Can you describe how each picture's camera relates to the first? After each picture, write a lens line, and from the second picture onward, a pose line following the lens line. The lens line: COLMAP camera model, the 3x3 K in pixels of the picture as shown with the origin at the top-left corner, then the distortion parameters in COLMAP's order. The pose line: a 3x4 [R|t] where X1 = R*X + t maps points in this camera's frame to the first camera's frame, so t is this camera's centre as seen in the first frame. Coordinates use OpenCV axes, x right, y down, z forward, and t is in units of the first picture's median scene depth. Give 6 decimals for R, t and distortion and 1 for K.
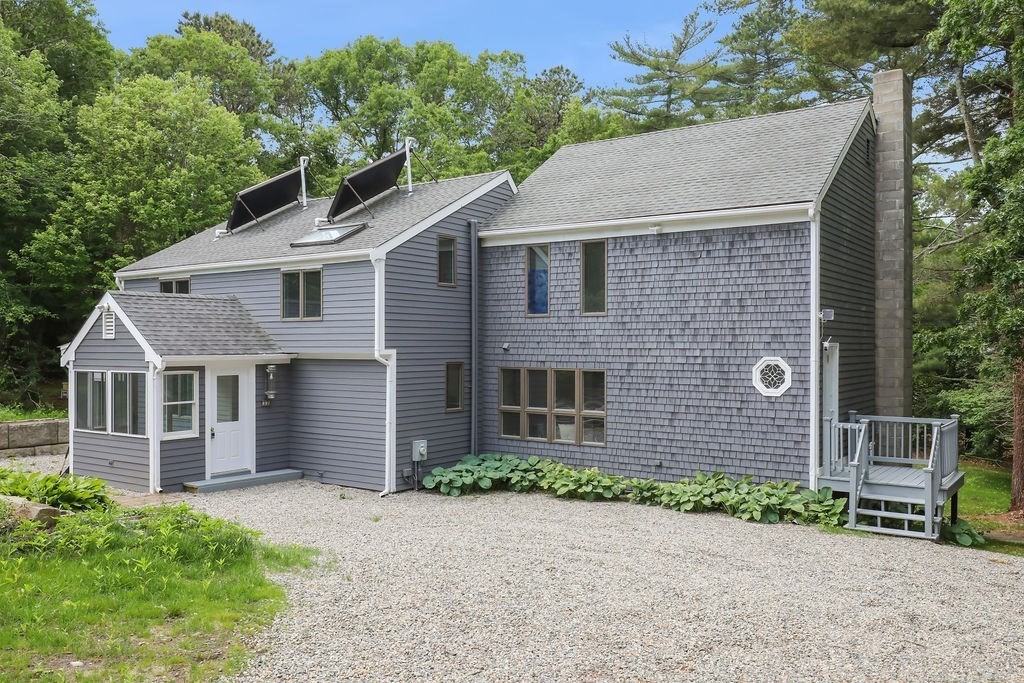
lens RADIAL K [[827.8, 0, 520.9], [0, 827.8, 345.4], [0, 0, 1]] dist [-0.001016, 0.002882]
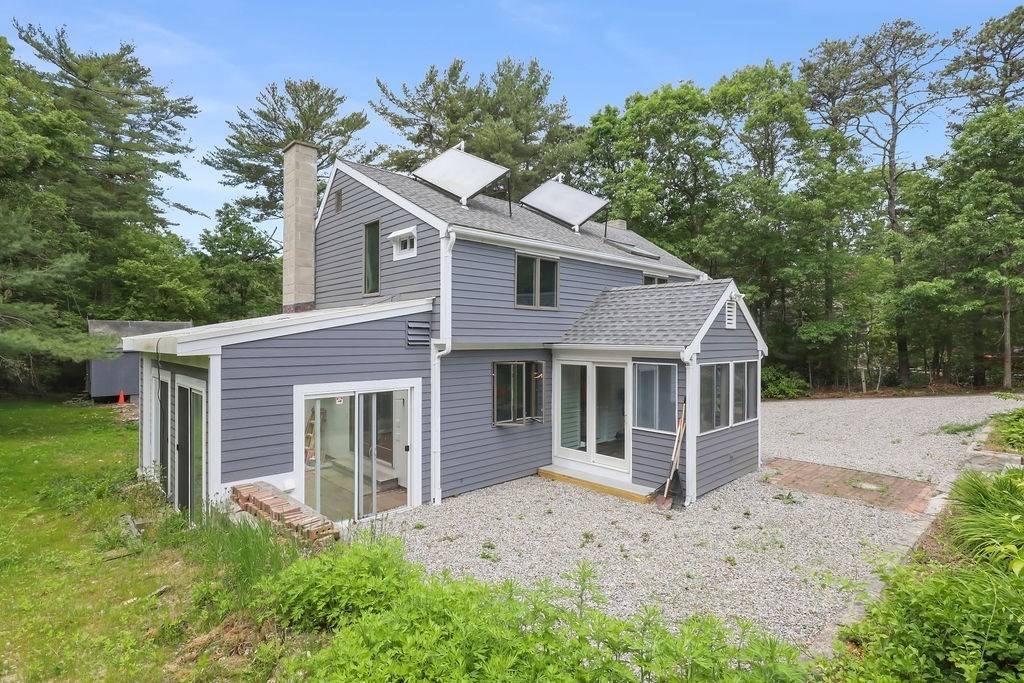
lens RADIAL K [[499.9, 0, 512.0], [0, 499.9, 341.5], [0, 0, 1]] dist [-0.001527, -0.000357]
pose [[0.221499, -0.000828, 0.975160, -0.863361], [-0.002139, 0.999997, 0.001335, 0.008368], [-0.975158, -0.002382, 0.221496, 0.916549]]
